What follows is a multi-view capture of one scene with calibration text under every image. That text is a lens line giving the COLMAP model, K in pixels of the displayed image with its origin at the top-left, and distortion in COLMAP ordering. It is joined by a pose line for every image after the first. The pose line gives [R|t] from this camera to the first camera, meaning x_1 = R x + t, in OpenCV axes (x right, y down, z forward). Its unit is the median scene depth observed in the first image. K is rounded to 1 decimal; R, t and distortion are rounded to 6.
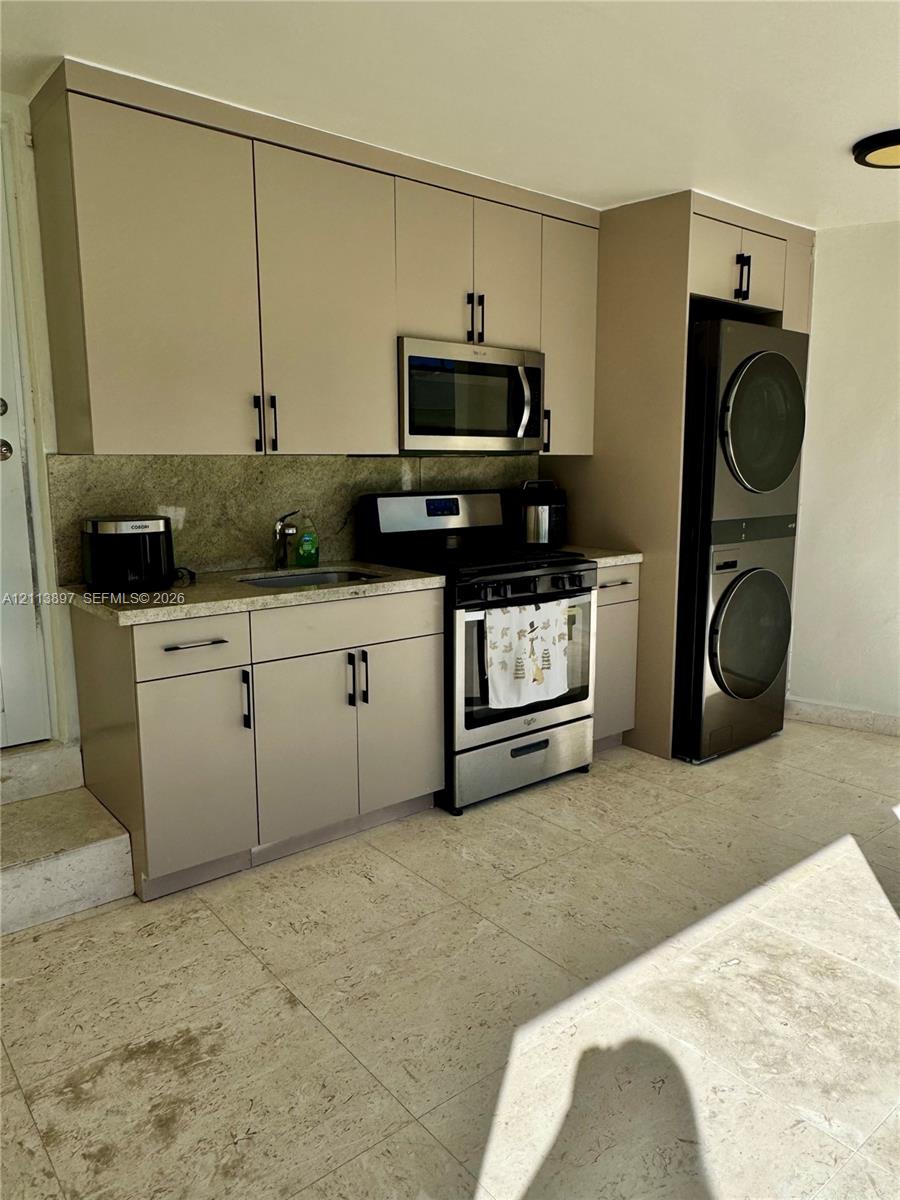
lens RADIAL K [[837.9, 0, 450.0], [0, 837.9, 600.0], [0, 0, 1]] dist [0.001564, 0.003499]
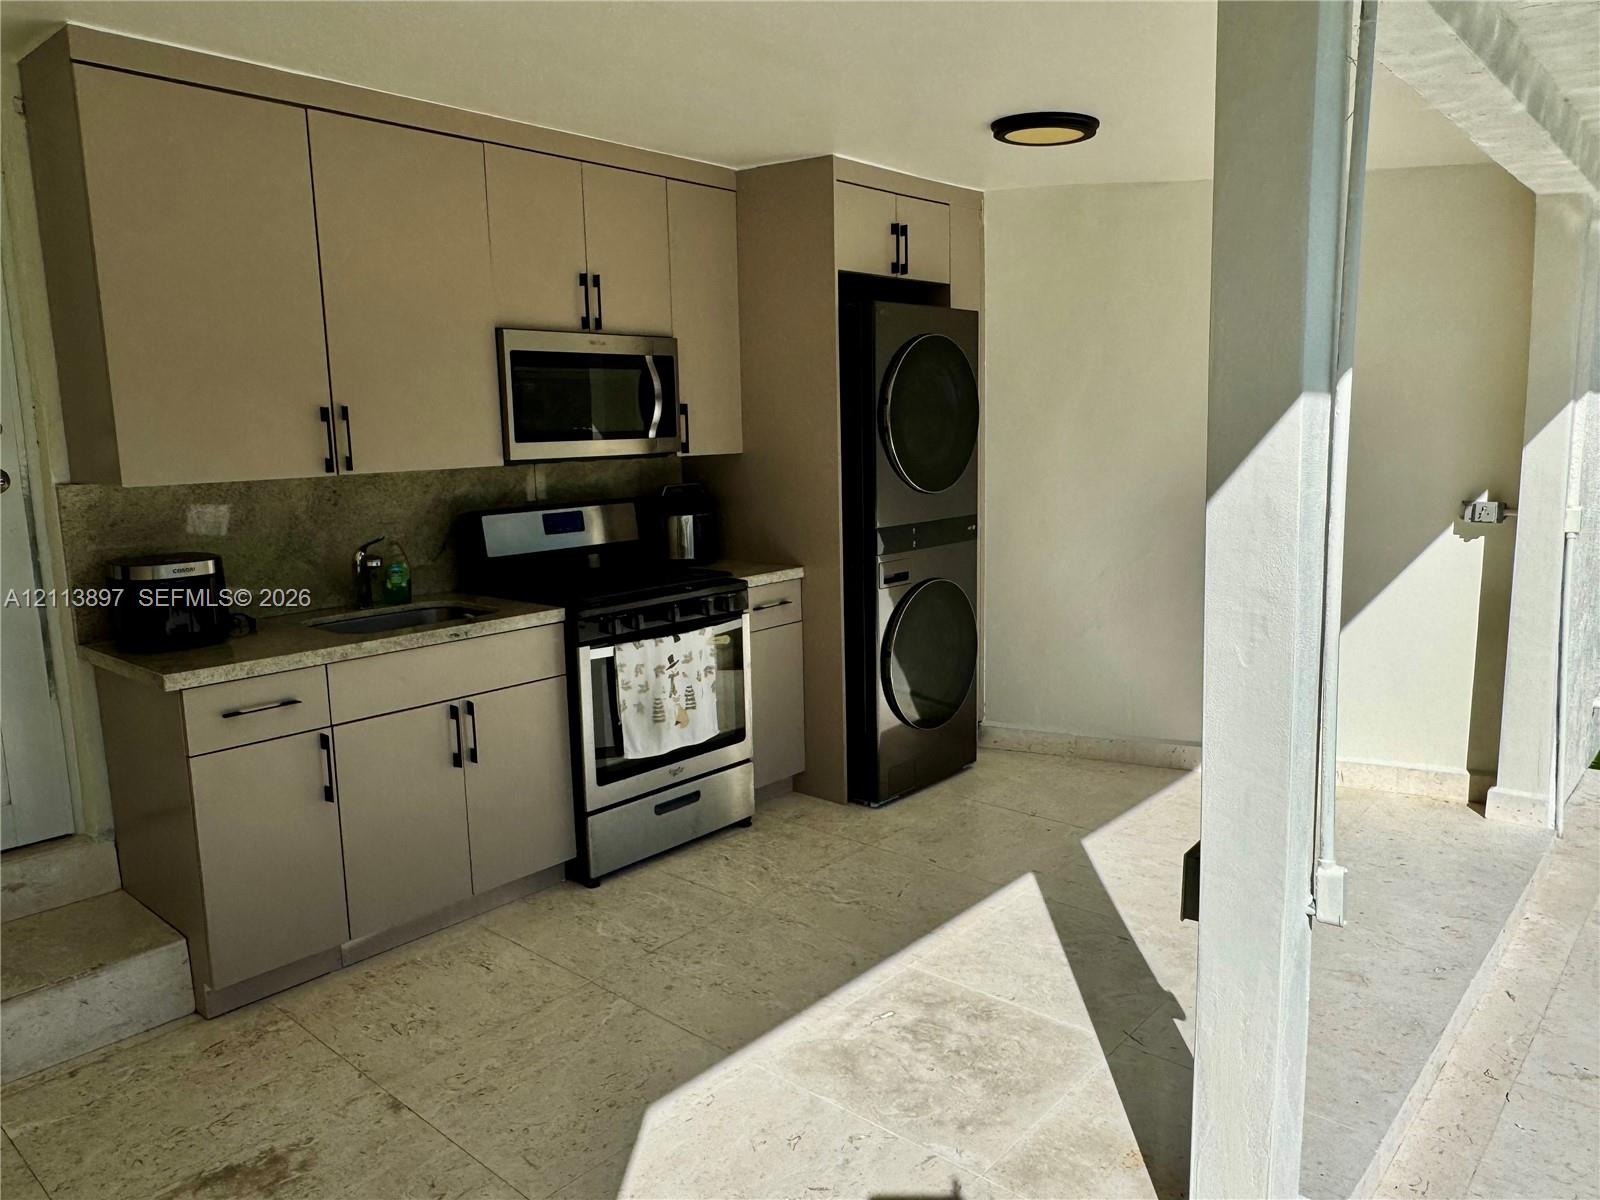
lens RADIAL K [[1117.2, 0, 782.2], [0, 1117.2, 599.8], [0, 0, 1]] dist [0.001564, 0.003499]
pose [[0.987718, -0.045099, 0.149600, 0.045690], [0.046591, 0.998893, -0.006486, -0.020523], [-0.149142, 0.013377, 0.988725, -0.171080]]
